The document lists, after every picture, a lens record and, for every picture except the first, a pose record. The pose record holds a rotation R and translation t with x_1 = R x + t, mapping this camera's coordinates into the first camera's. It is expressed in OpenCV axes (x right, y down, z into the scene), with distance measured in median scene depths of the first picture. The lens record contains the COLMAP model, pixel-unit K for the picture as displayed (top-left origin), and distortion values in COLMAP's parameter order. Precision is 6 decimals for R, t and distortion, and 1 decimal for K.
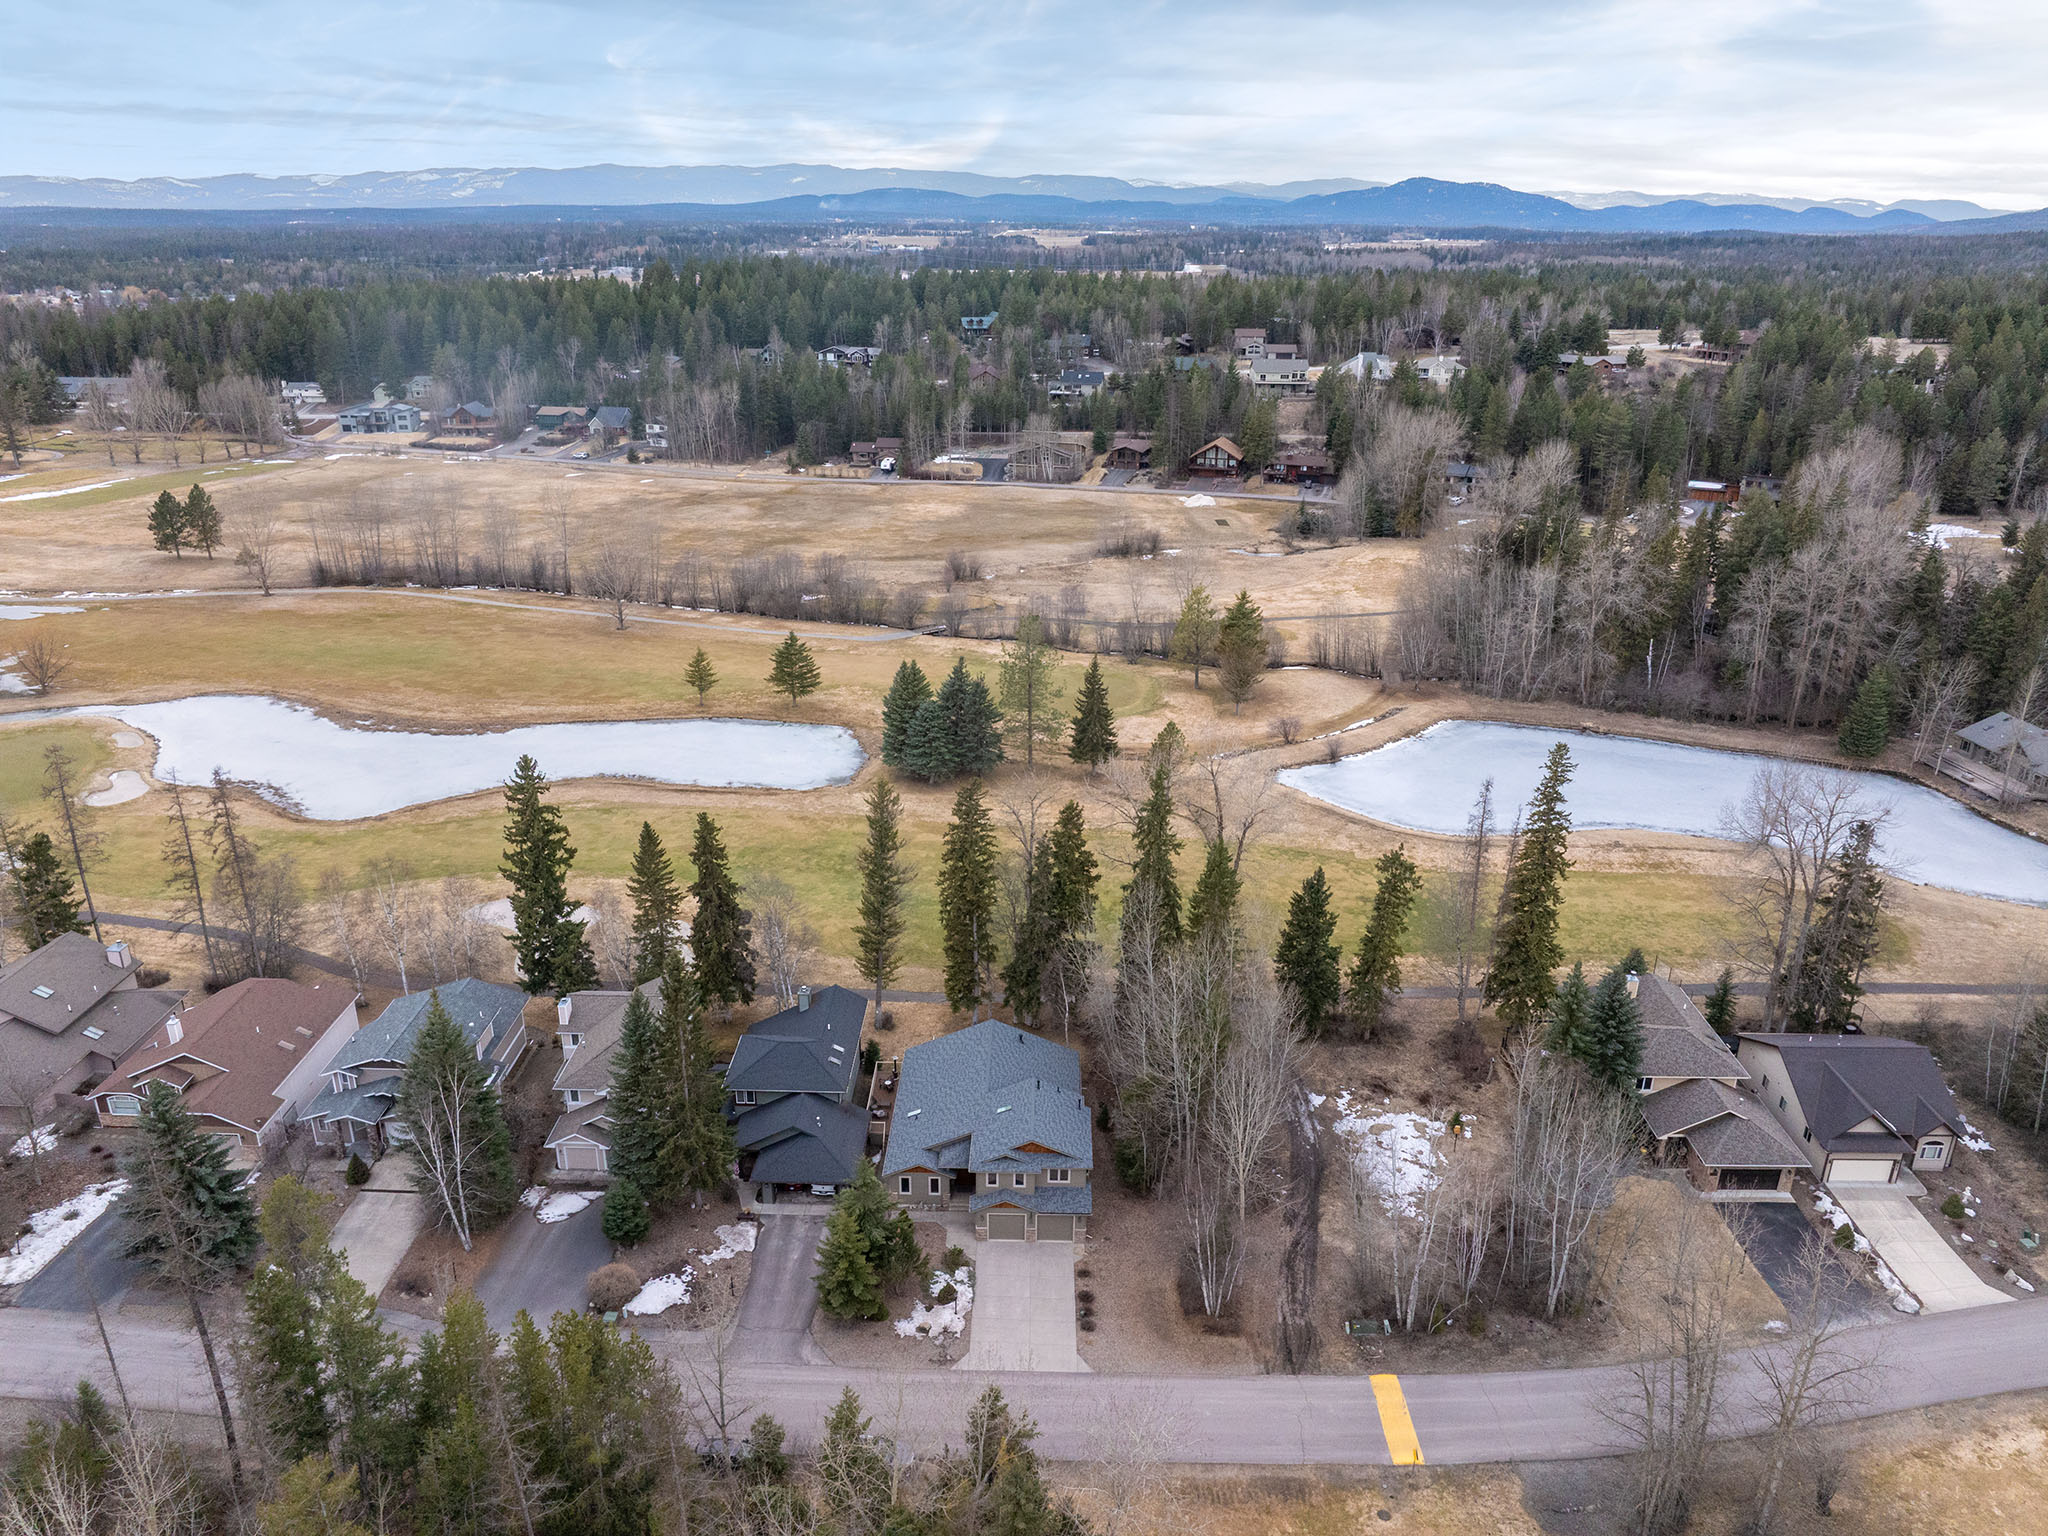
lens RADIAL K [[1444.0, 0, 1026.6], [0, 1444.0, 759.8], [0, 0, 1]] dist [-0.035182, -0.006342]
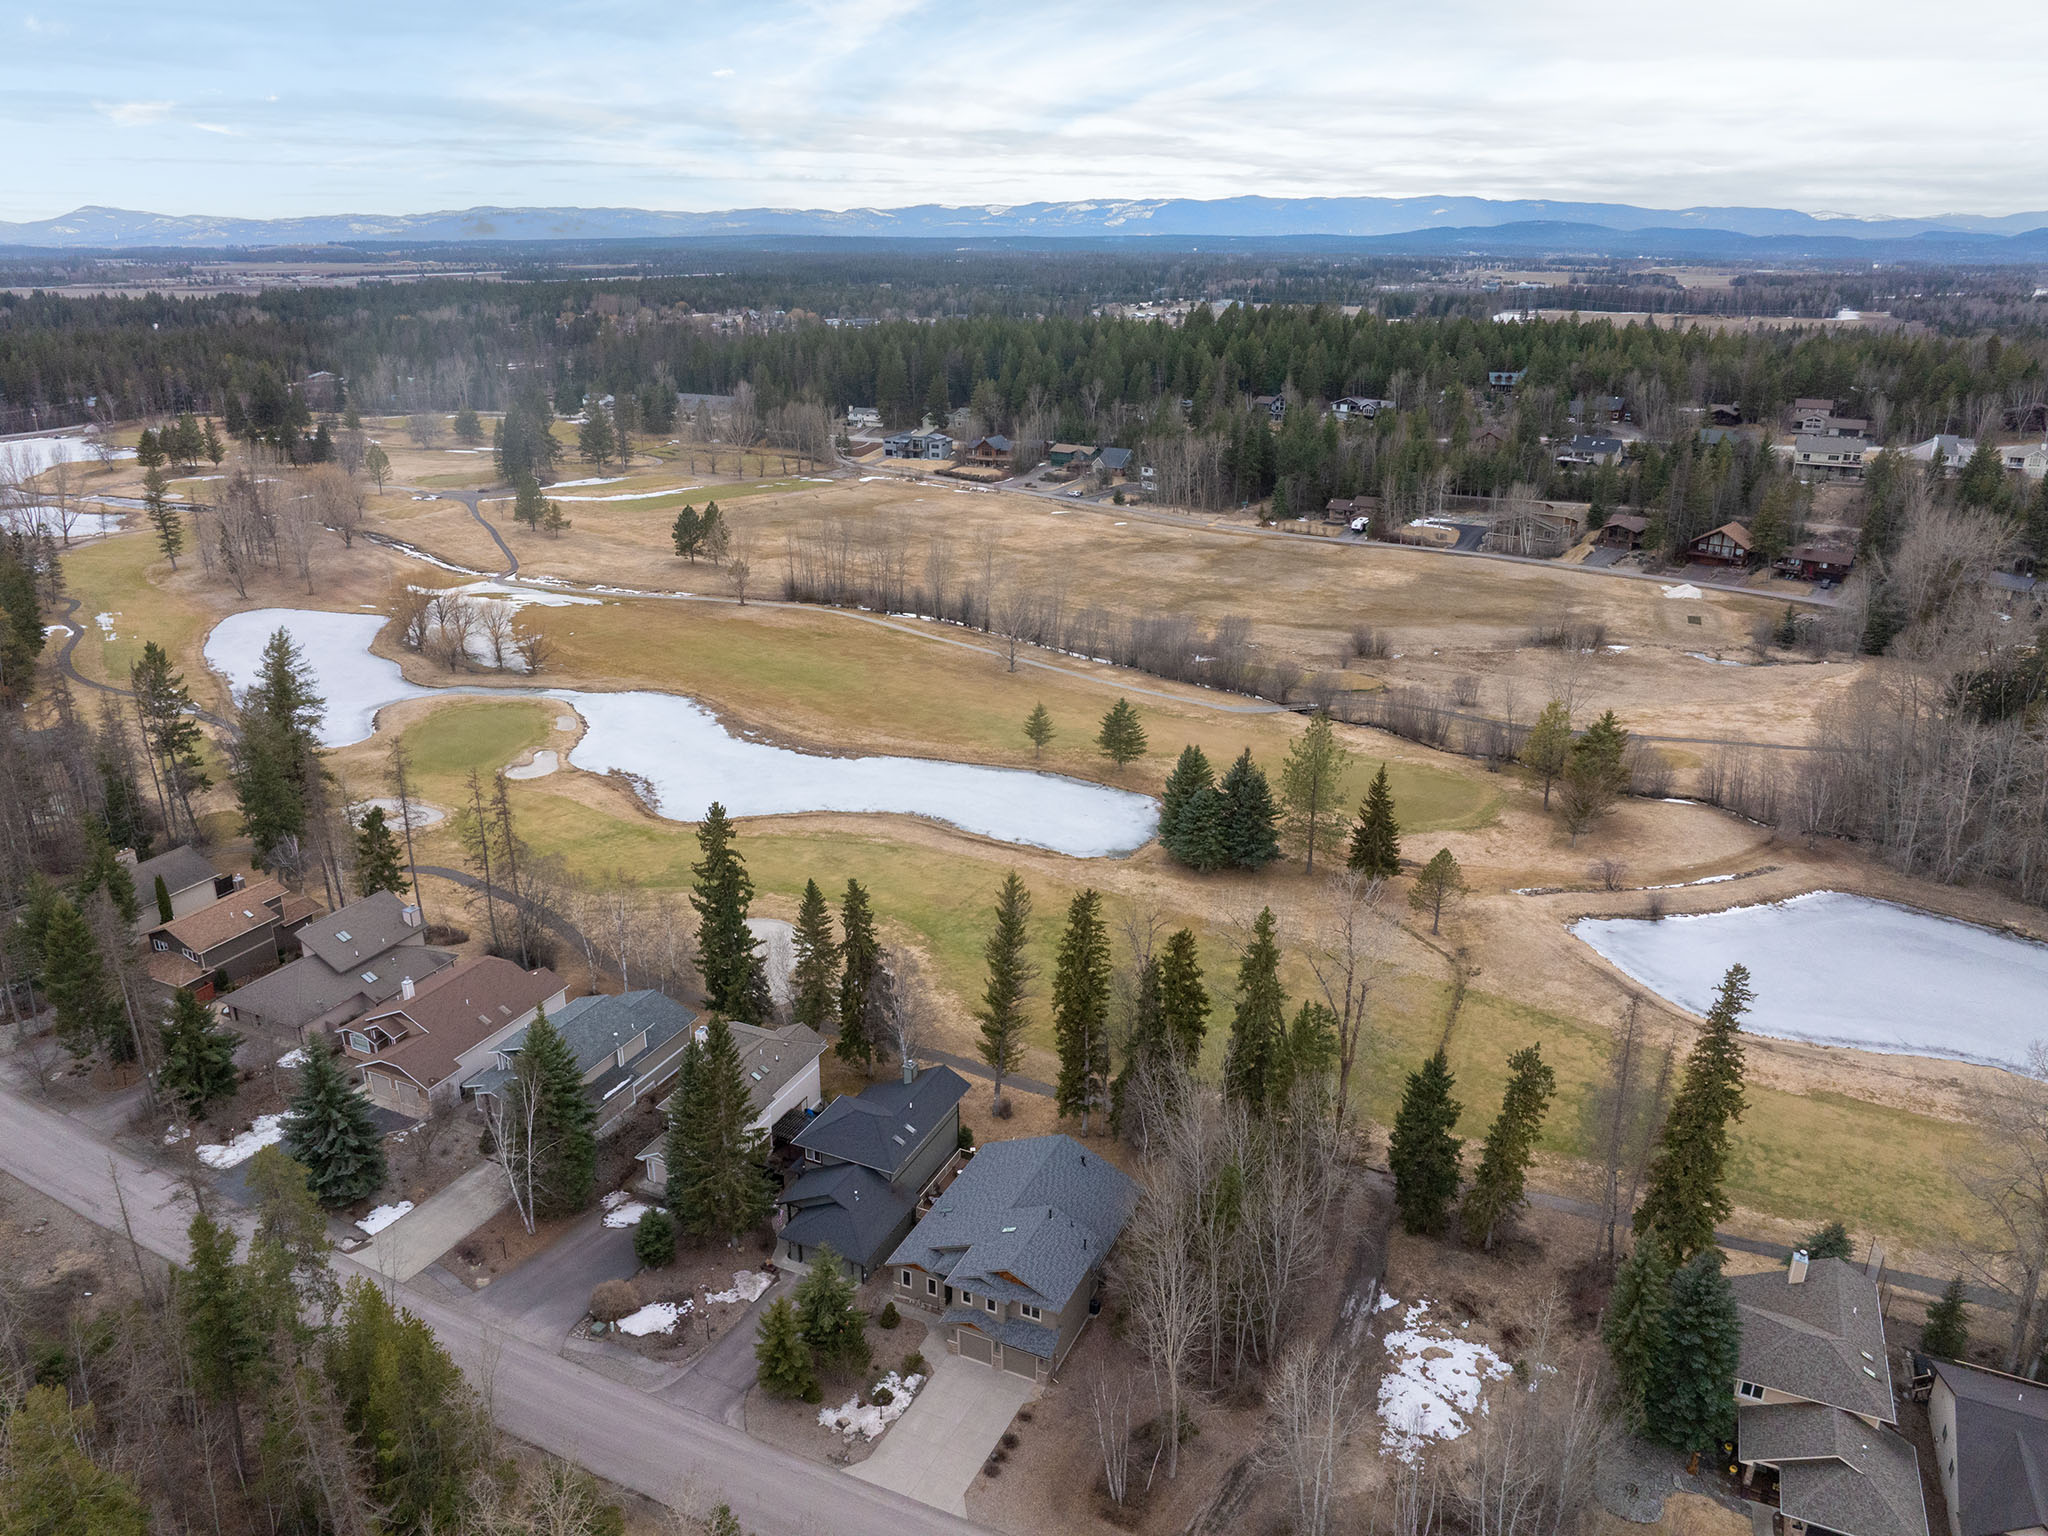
lens RADIAL K [[1444.0, 0, 1026.6], [0, 1444.0, 759.8], [0, 0, 1]] dist [-0.035182, -0.006342]
pose [[0.916360, 0.132286, -0.377869, 0.154832], [-0.139384, 0.990201, 0.008639, -0.042226], [0.375309, 0.044752, 0.925819, 0.032378]]
